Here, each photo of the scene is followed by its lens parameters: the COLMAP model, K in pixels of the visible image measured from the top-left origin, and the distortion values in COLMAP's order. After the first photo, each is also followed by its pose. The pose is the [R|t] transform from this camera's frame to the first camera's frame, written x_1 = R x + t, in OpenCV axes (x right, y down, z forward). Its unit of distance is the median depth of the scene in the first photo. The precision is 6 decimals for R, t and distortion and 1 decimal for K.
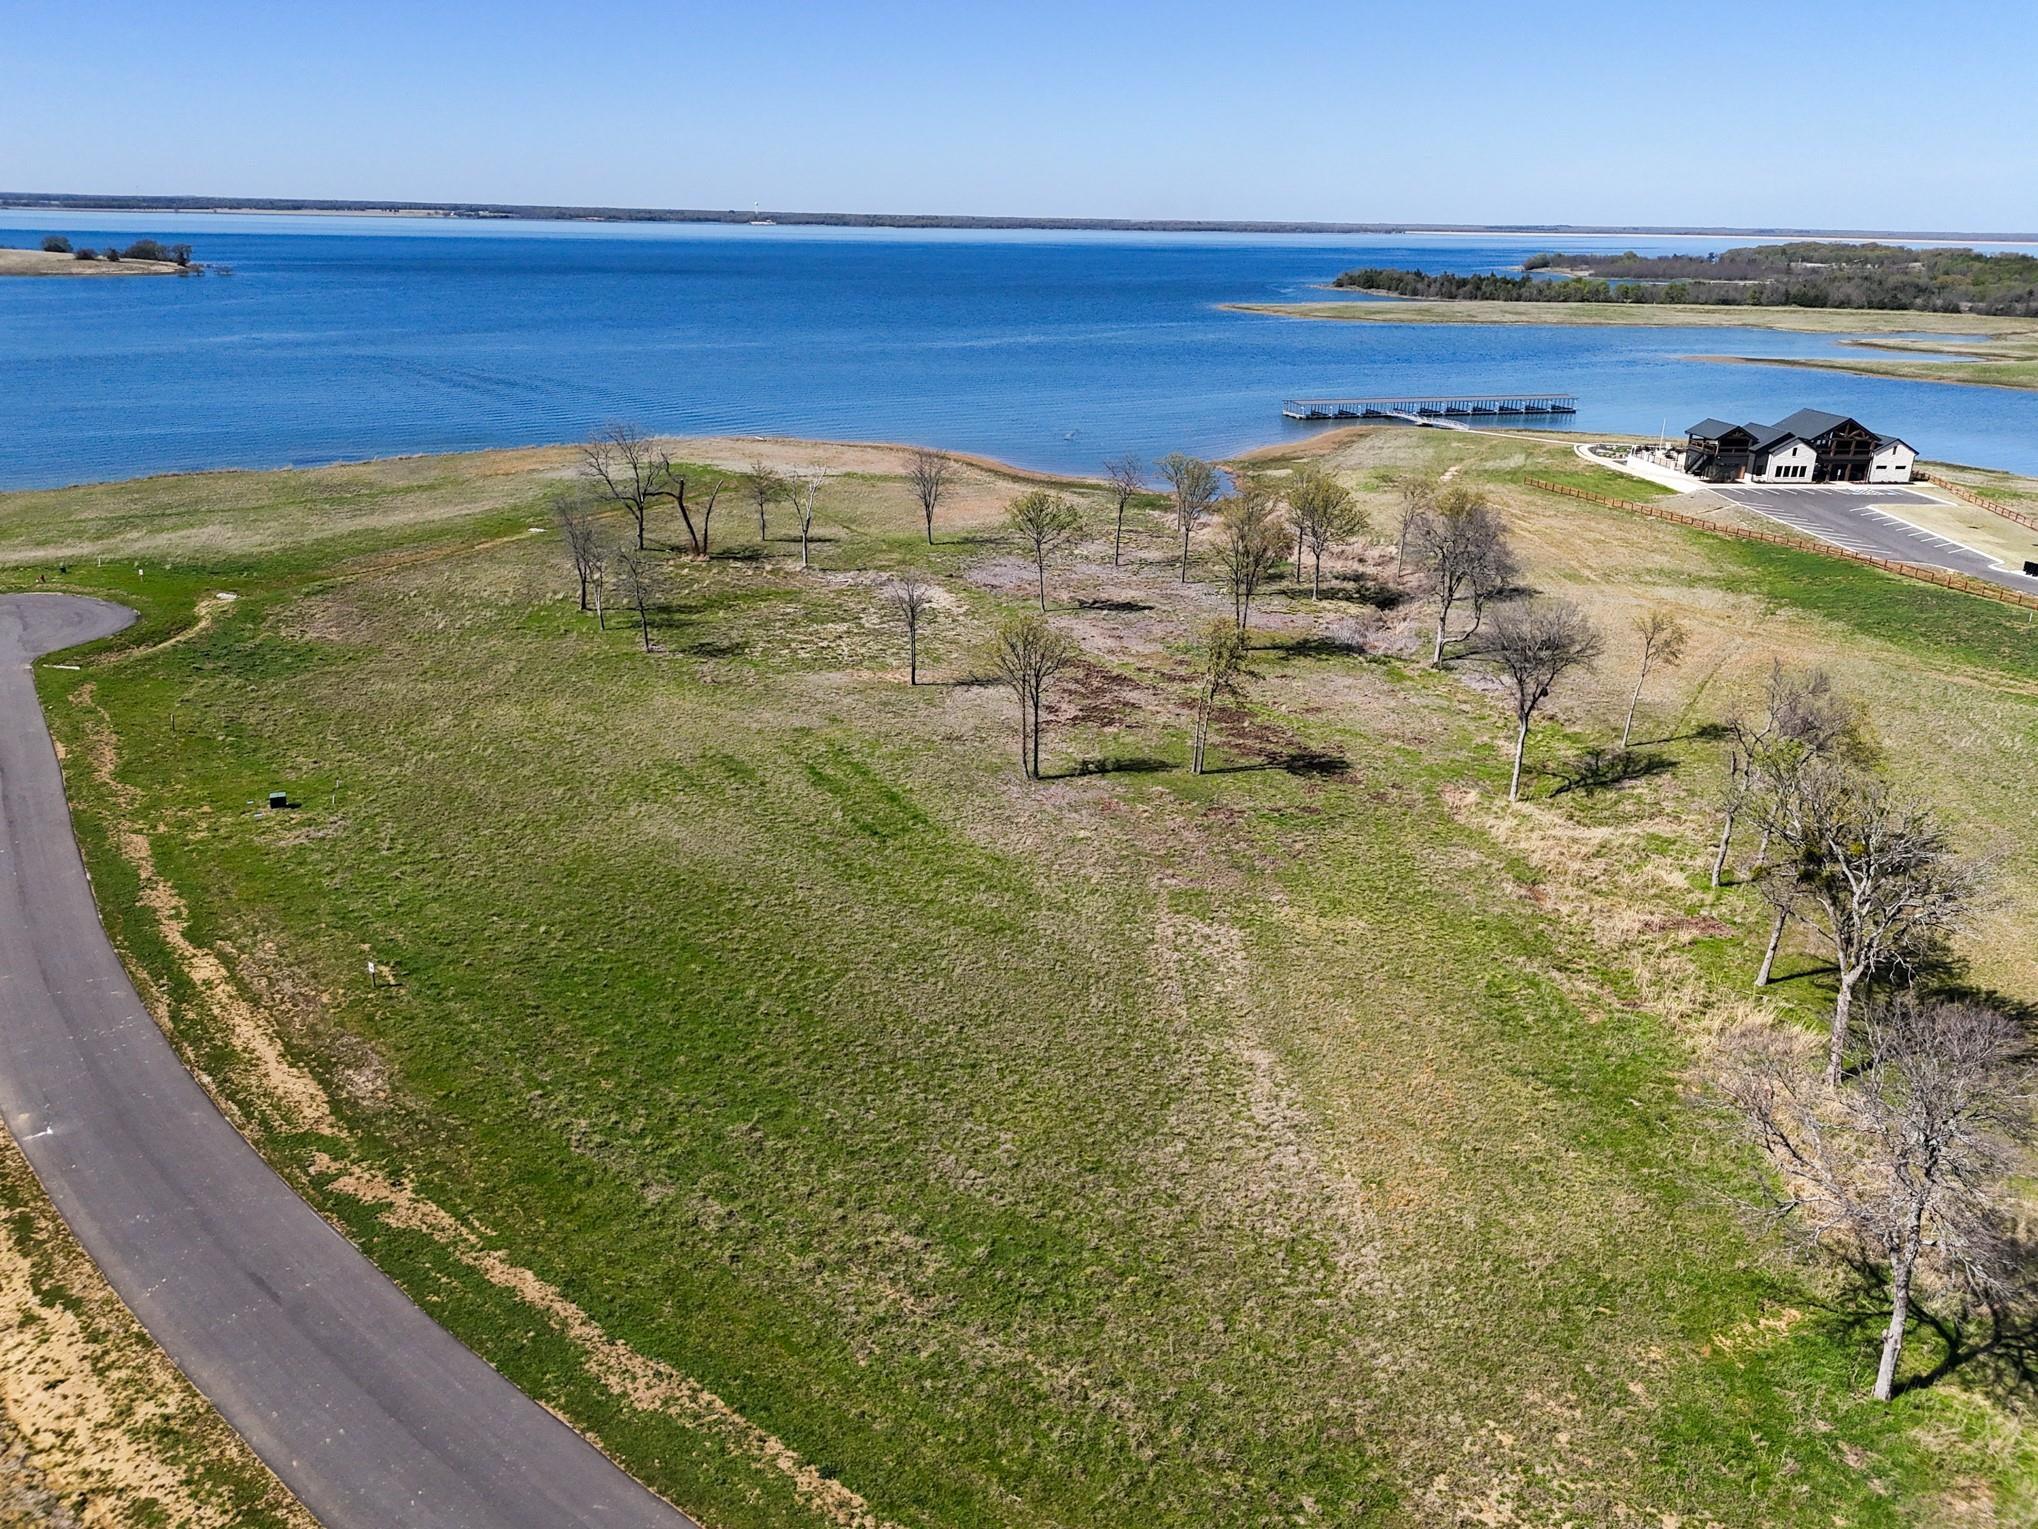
lens RADIAL K [[1497.7, 0, 1020.8], [0, 1497.7, 768.7], [0, 0, 1]] dist [0.064332, -0.063072]
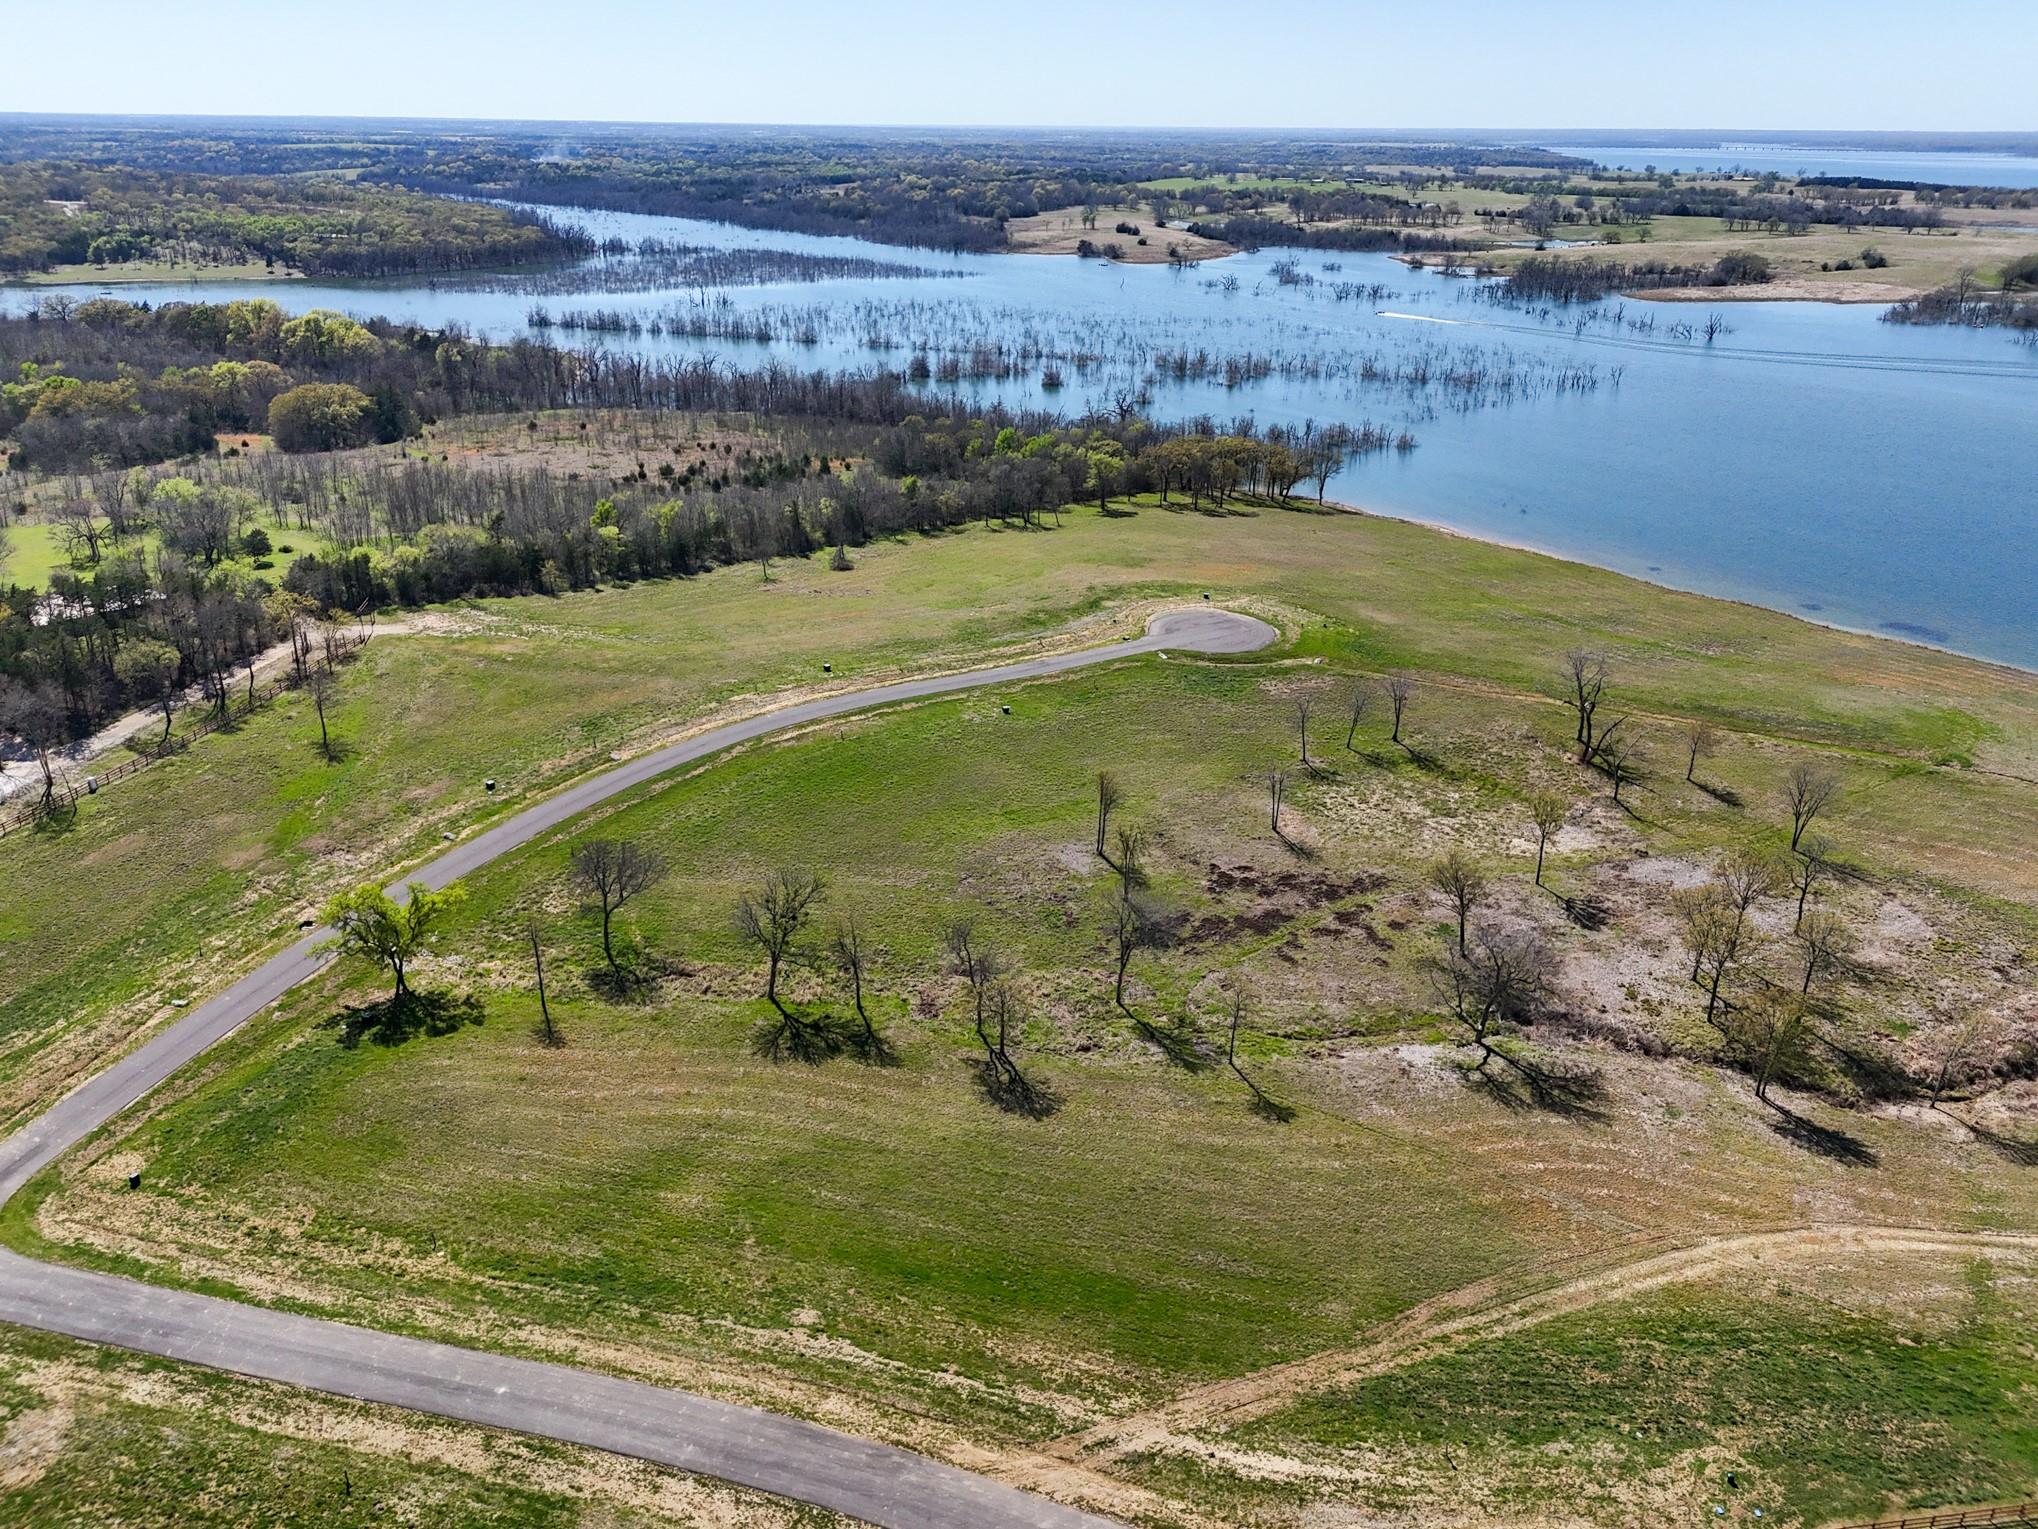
lens RADIAL K [[1497.7, 0, 1022.4], [0, 1497.7, 755.2], [0, 0, 1]] dist [0.064332, -0.063072]
pose [[-0.023415, 0.370664, -0.928472, 0.784890], [-0.353037, 0.865825, 0.354558, -0.336151], [0.935316, 0.336087, 0.110585, 0.296539]]
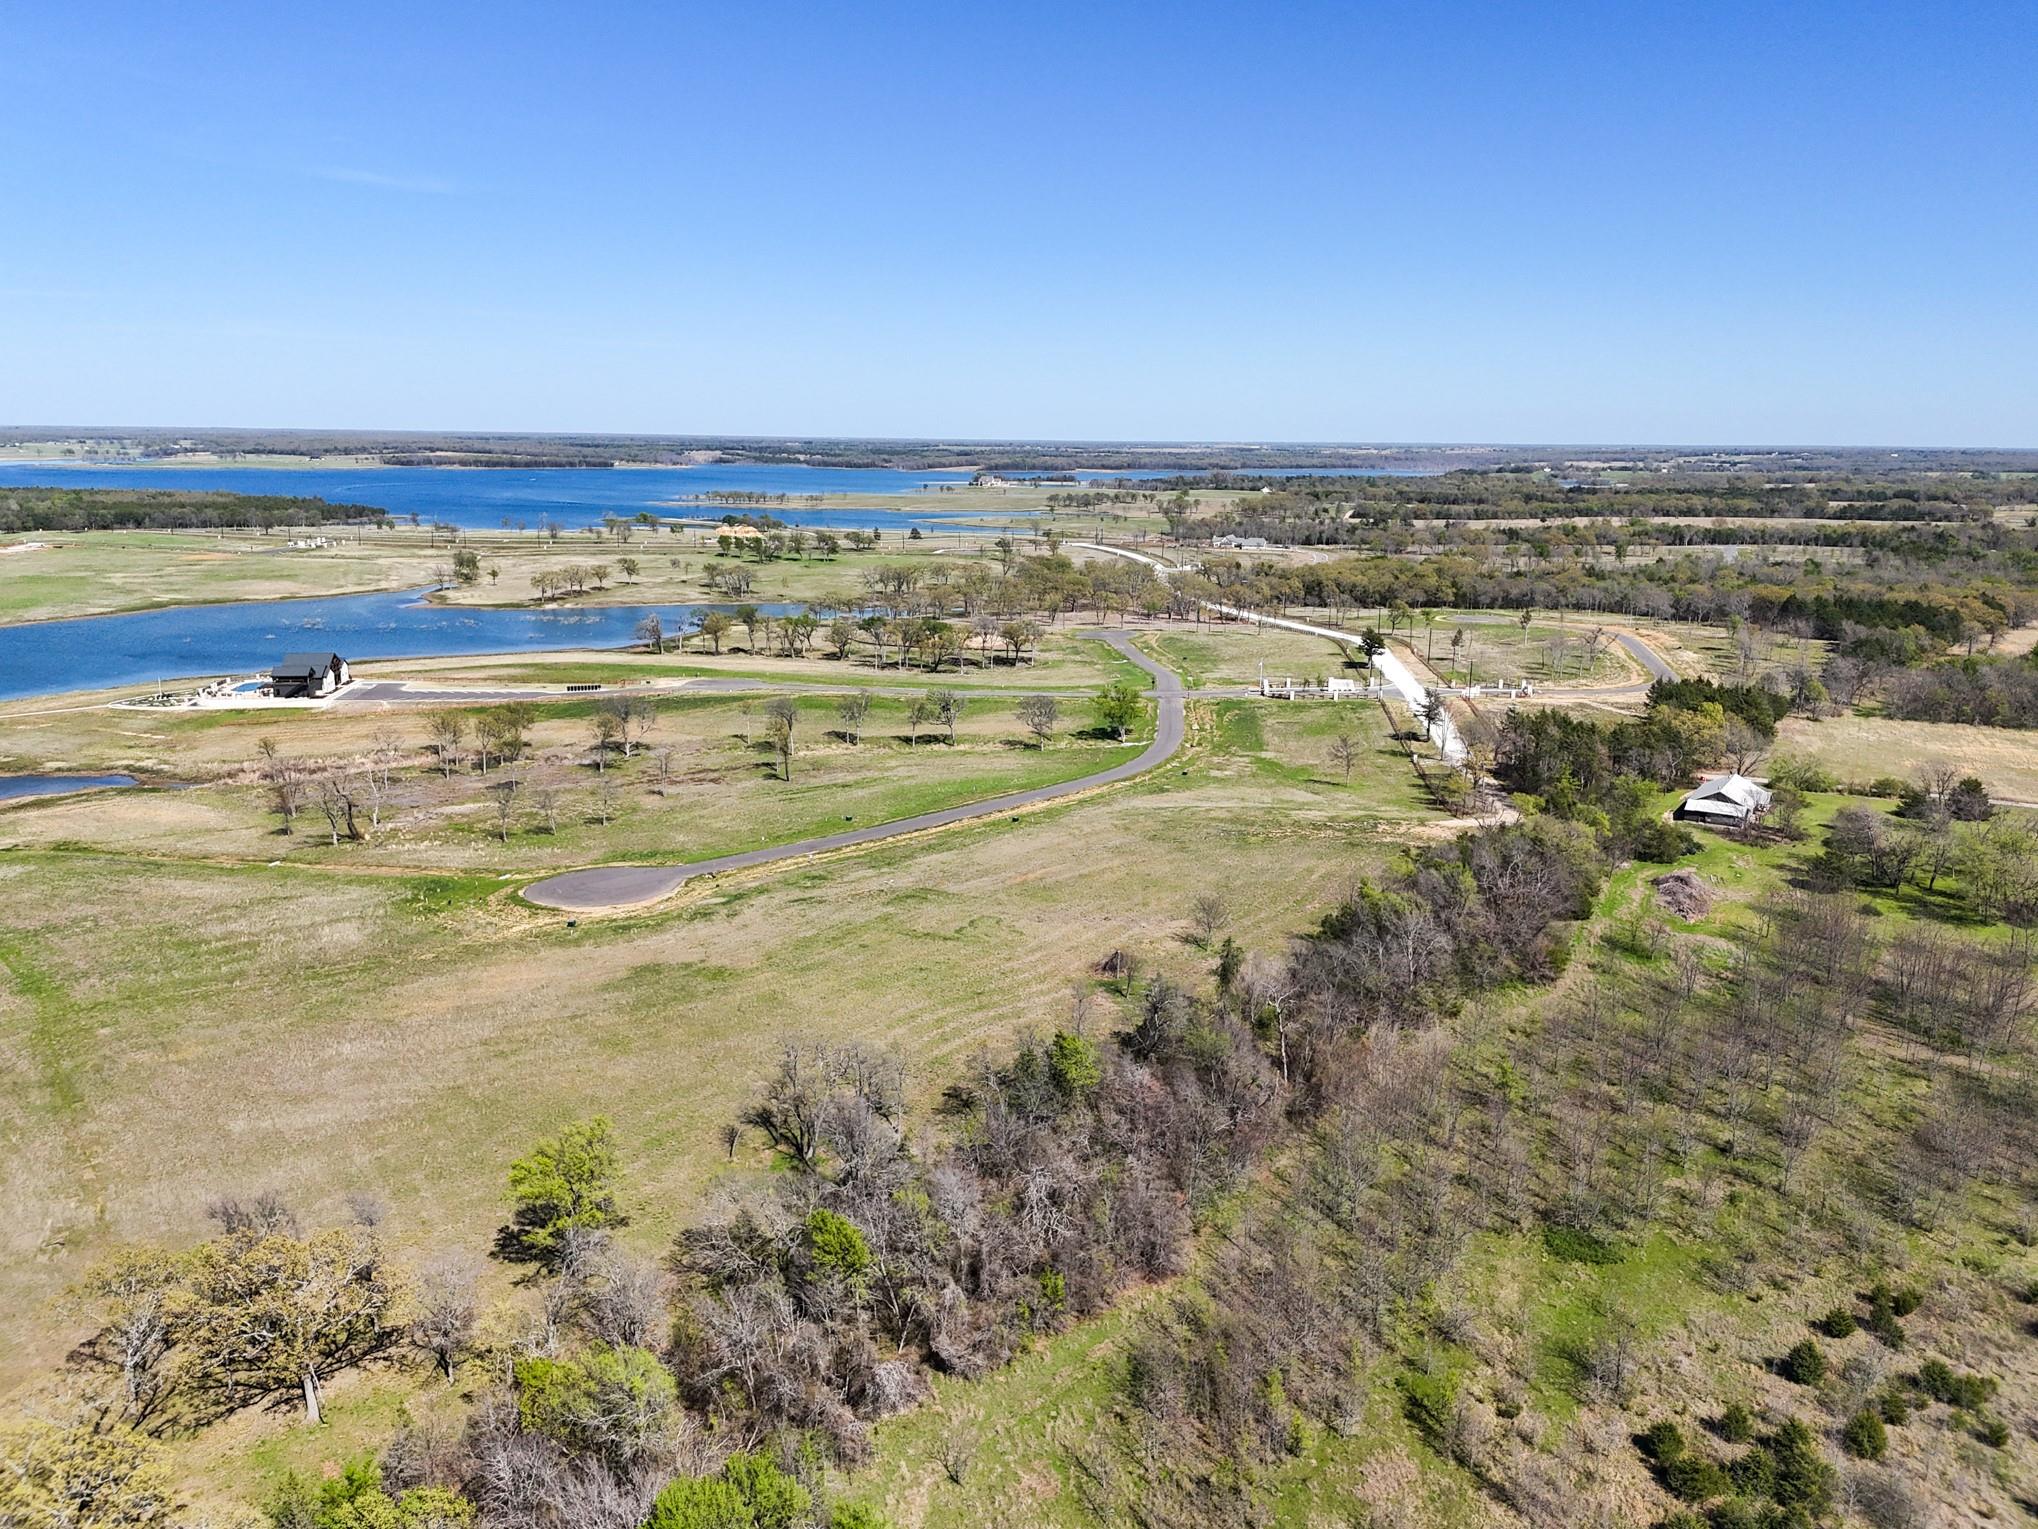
lens RADIAL K [[1497.7, 0, 1024.7], [0, 1497.7, 774.4], [0, 0, 1]] dist [0.064332, -0.063072]
pose [[-0.086794, -0.238137, 0.967346, -1.366922], [0.329985, 0.909323, 0.253461, -0.284377], [-0.939988, 0.341208, -0.000342, 0.244714]]
